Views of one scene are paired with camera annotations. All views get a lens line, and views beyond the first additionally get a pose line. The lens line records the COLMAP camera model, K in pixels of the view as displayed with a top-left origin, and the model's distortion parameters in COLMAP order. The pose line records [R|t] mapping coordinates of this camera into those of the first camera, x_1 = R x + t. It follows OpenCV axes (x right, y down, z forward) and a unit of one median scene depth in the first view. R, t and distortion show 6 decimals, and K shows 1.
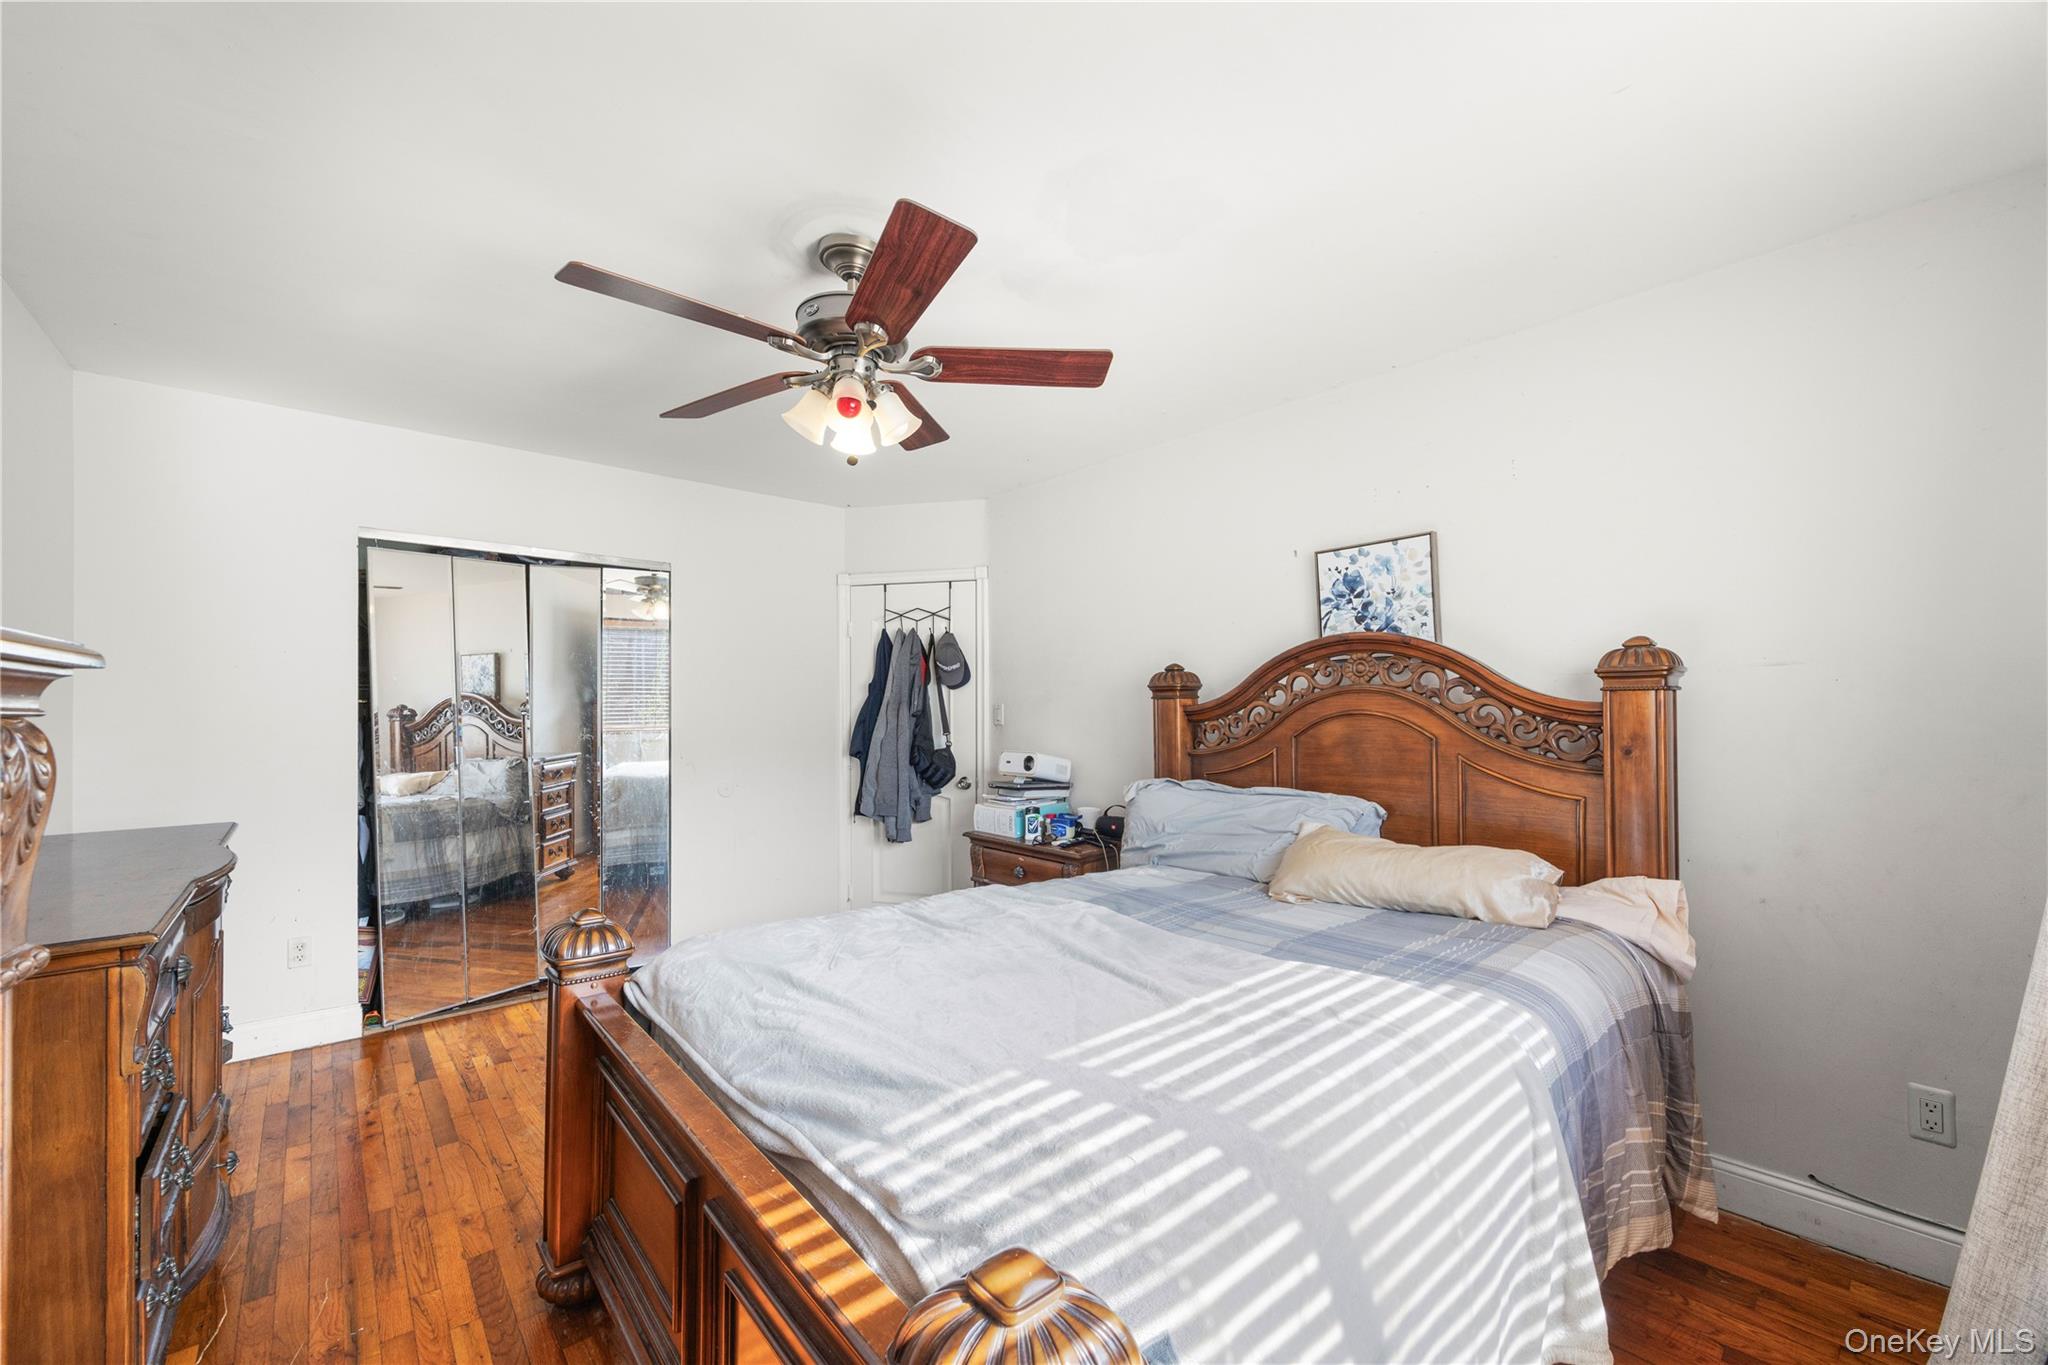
lens RADIAL K [[805.2, 0, 1026.1], [0, 805.2, 676.8], [0, 0, 1]] dist [-0.003875, -0.000552]
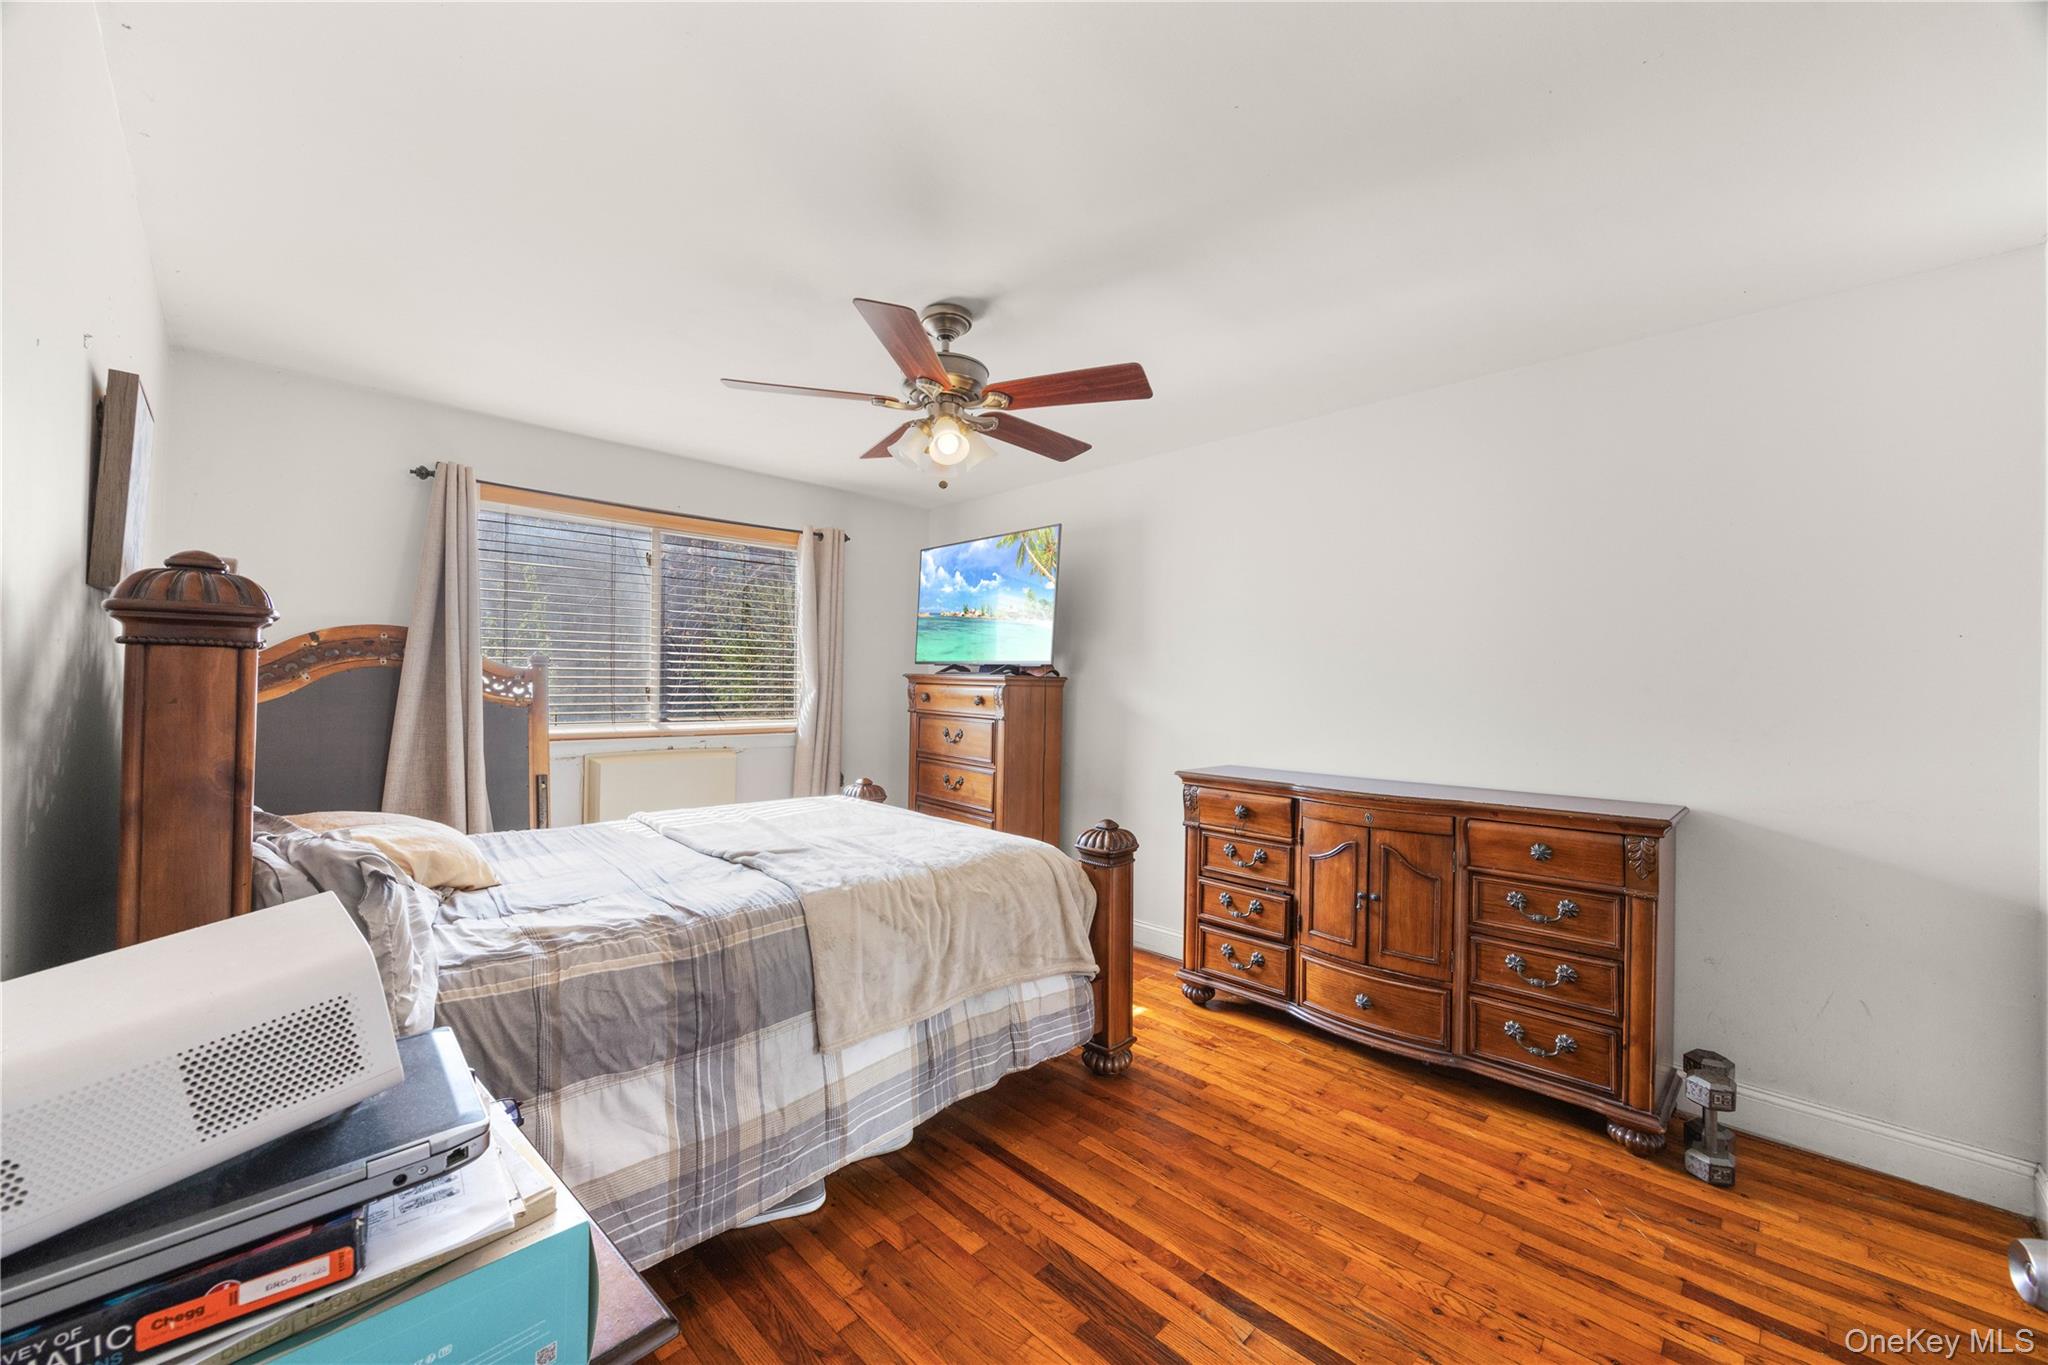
lens RADIAL K [[805.2, 0, 1026.1], [0, 805.2, 676.8], [0, 0, 1]] dist [-0.003875, -0.000552]
pose [[-0.994758, -0.027500, -0.098490, -0.176321], [-0.025423, 0.999428, -0.022284, 0.052275], [0.099047, -0.019663, -0.994888, 1.842804]]
